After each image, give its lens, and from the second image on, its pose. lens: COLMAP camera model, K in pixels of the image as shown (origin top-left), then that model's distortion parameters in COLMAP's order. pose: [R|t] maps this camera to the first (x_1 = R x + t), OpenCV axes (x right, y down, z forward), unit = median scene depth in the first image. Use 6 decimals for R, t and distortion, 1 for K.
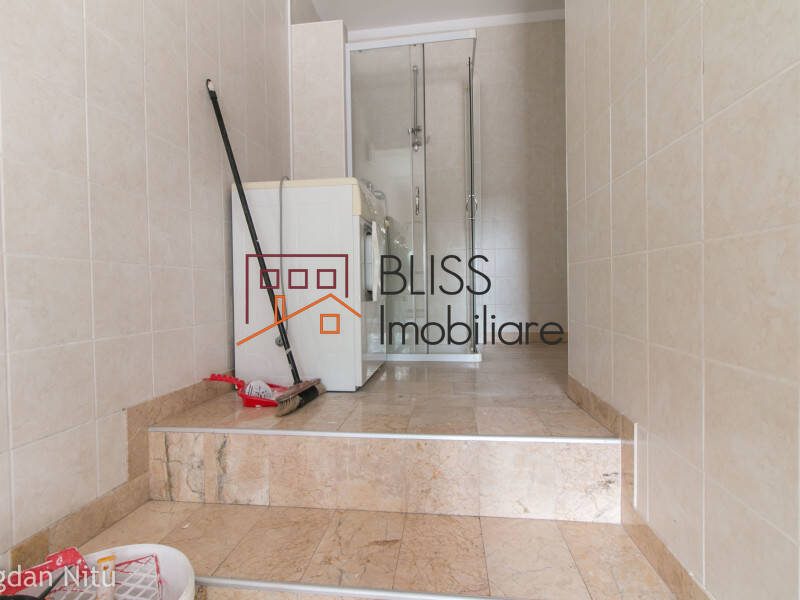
lens RADIAL K [[417.4, 0, 401.4], [0, 417.4, 294.4], [0, 0, 1]] dist [0.002322, -0.000089]
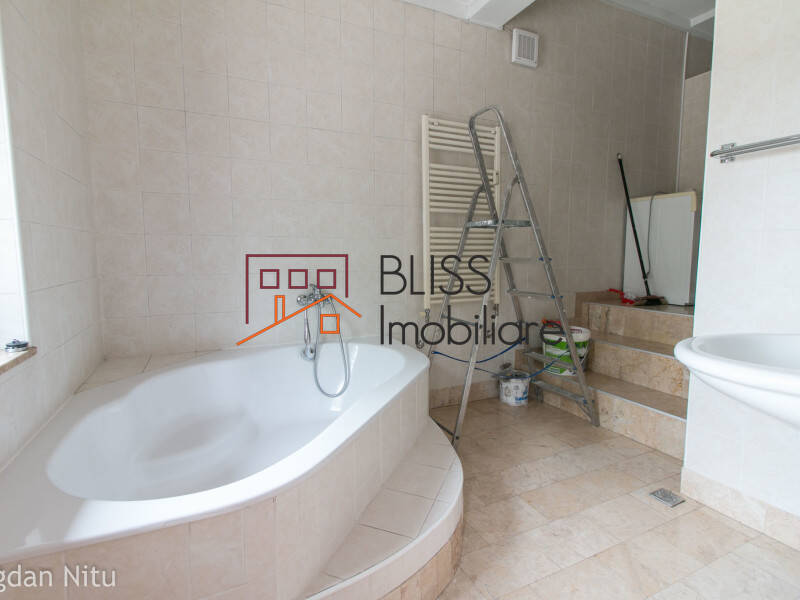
lens RADIAL K [[417.4, 0, 401.8], [0, 417.4, 294.2], [0, 0, 1]] dist [0.002322, -0.000089]
pose [[0.560187, 0.103733, -0.821845, 0.808386], [-0.015410, 0.993262, 0.114866, -0.019390], [0.828223, -0.051682, 0.558011, -1.248289]]
